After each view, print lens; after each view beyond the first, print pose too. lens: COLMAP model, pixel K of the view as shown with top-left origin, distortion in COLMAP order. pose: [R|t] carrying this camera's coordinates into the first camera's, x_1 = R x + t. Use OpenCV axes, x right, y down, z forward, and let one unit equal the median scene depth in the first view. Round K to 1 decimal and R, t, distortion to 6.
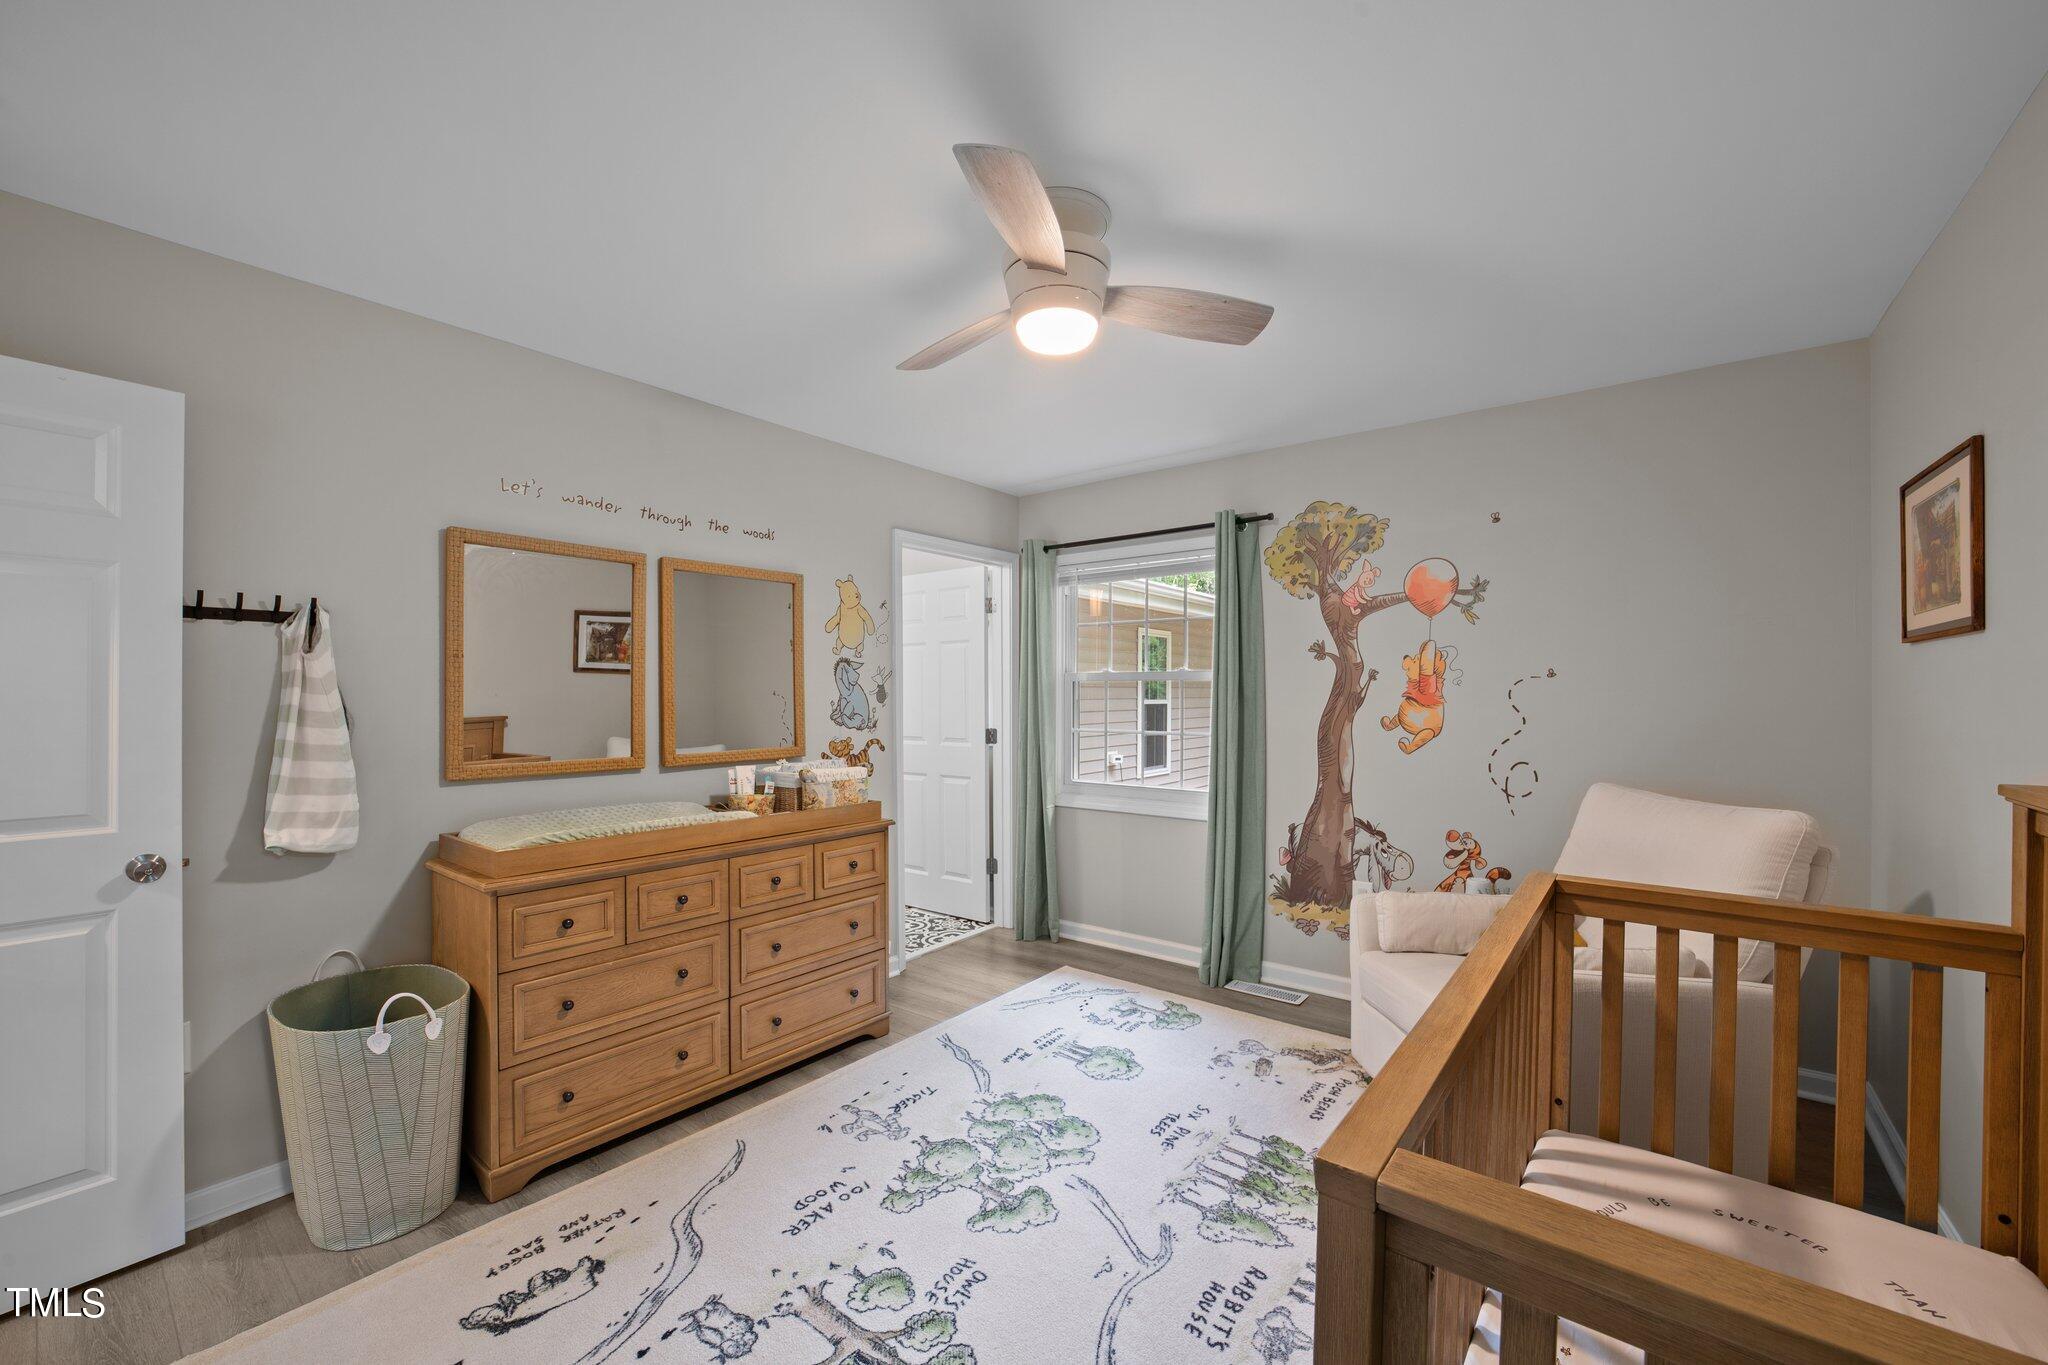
lens RADIAL K [[796.6, 0, 1026.5], [0, 796.6, 692.1], [0, 0, 1]] dist [-0.035832, 0.007652]
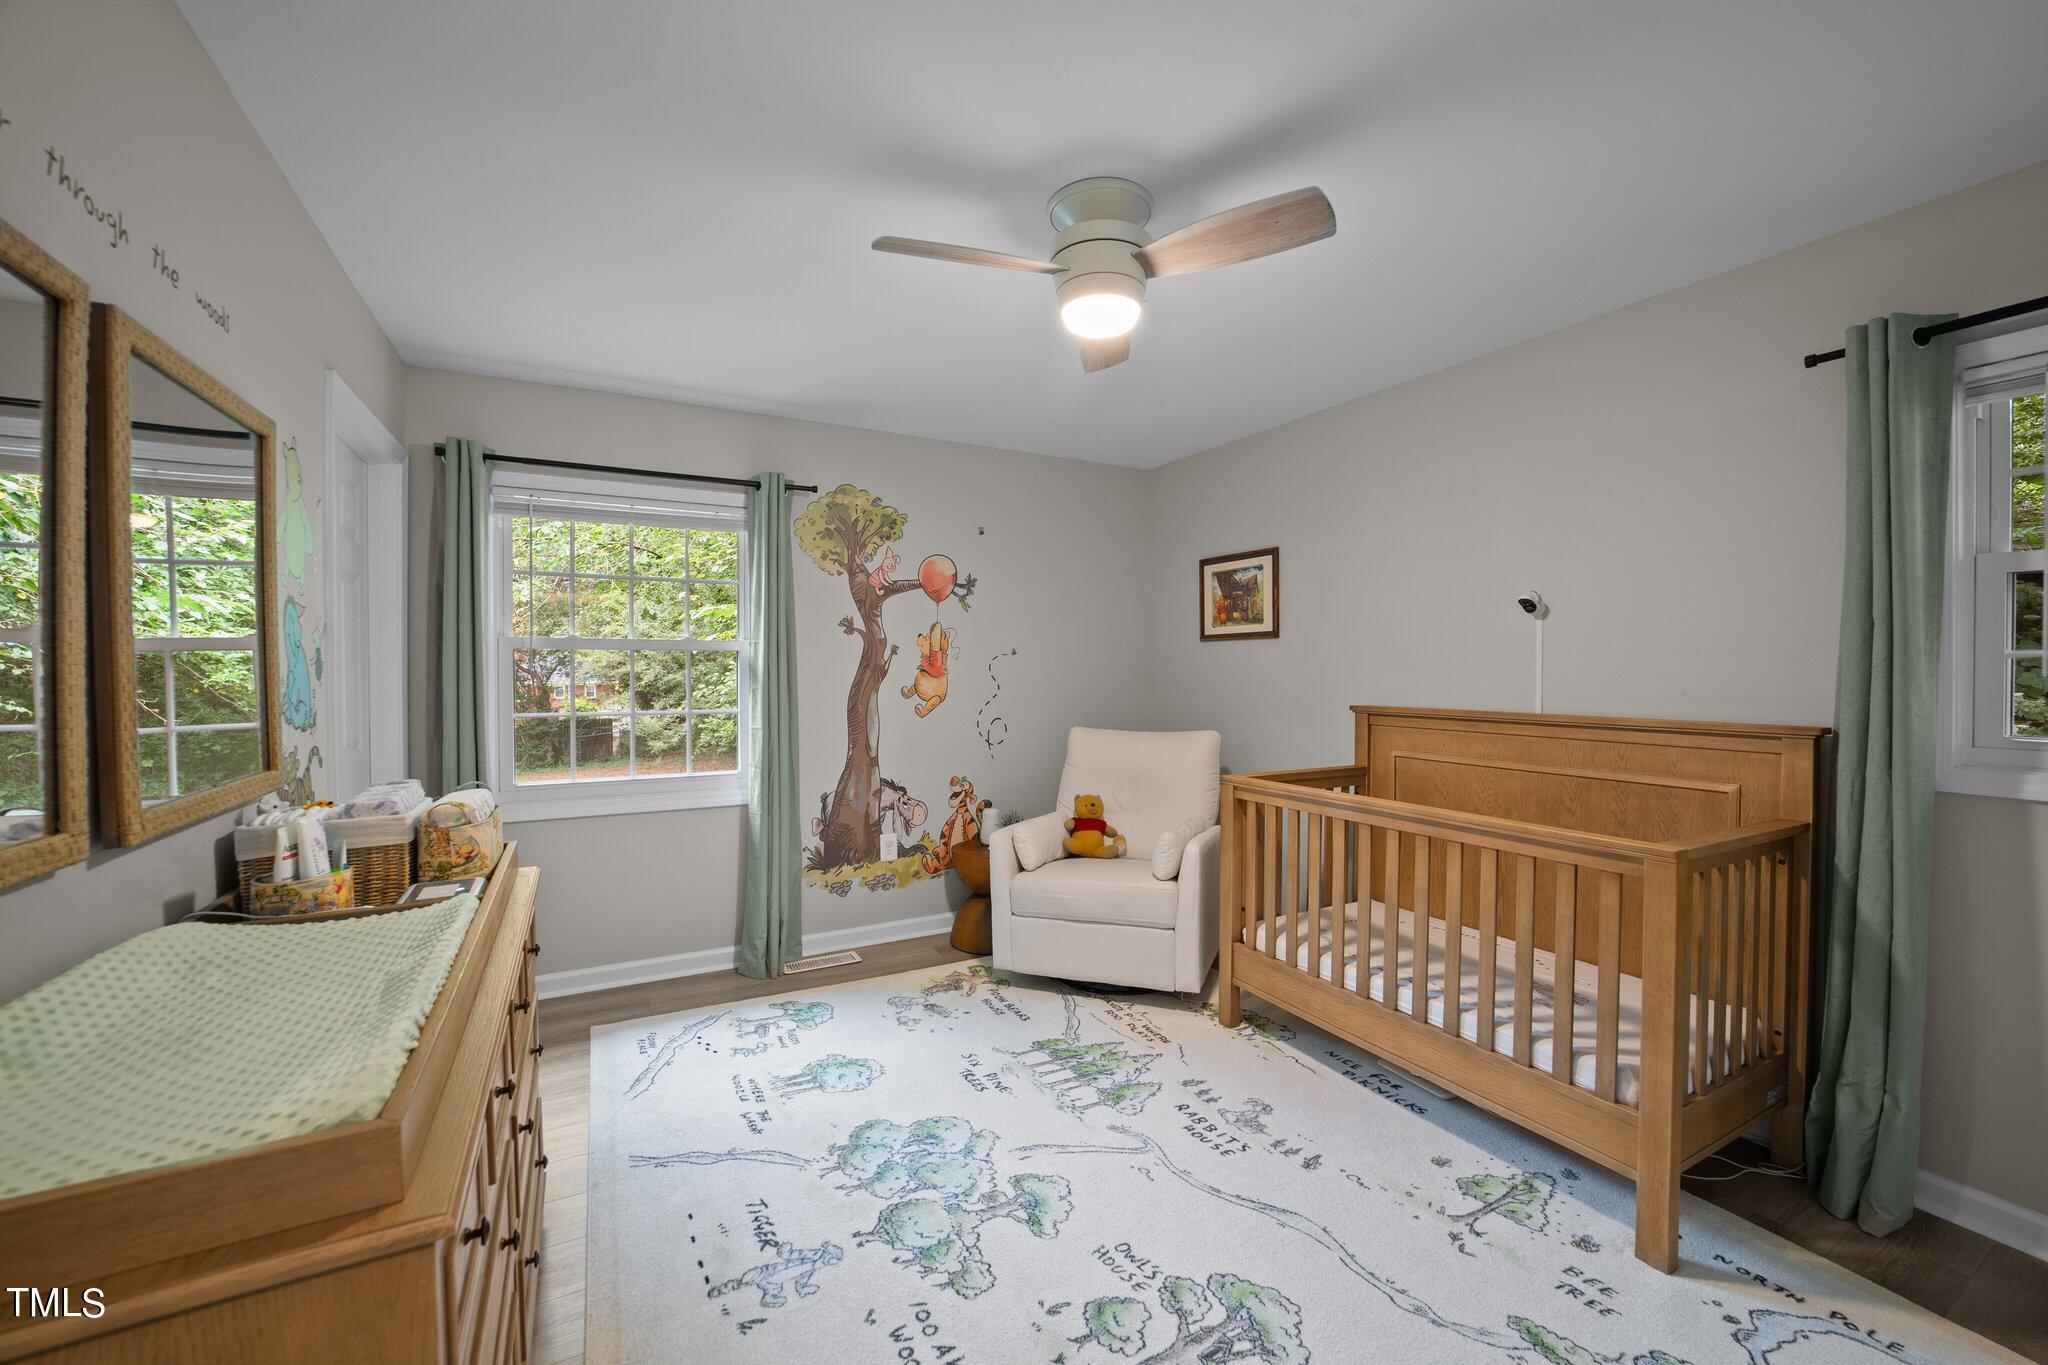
lens RADIAL K [[796.6, 0, 1022.0], [0, 796.6, 676.0], [0, 0, 1]] dist [-0.035832, 0.007652]
pose [[0.399494, -0.007419, 0.916706, -0.546902], [-0.003137, 0.999950, 0.009460, 0.004299], [-0.916730, -0.006655, 0.399451, 0.387633]]
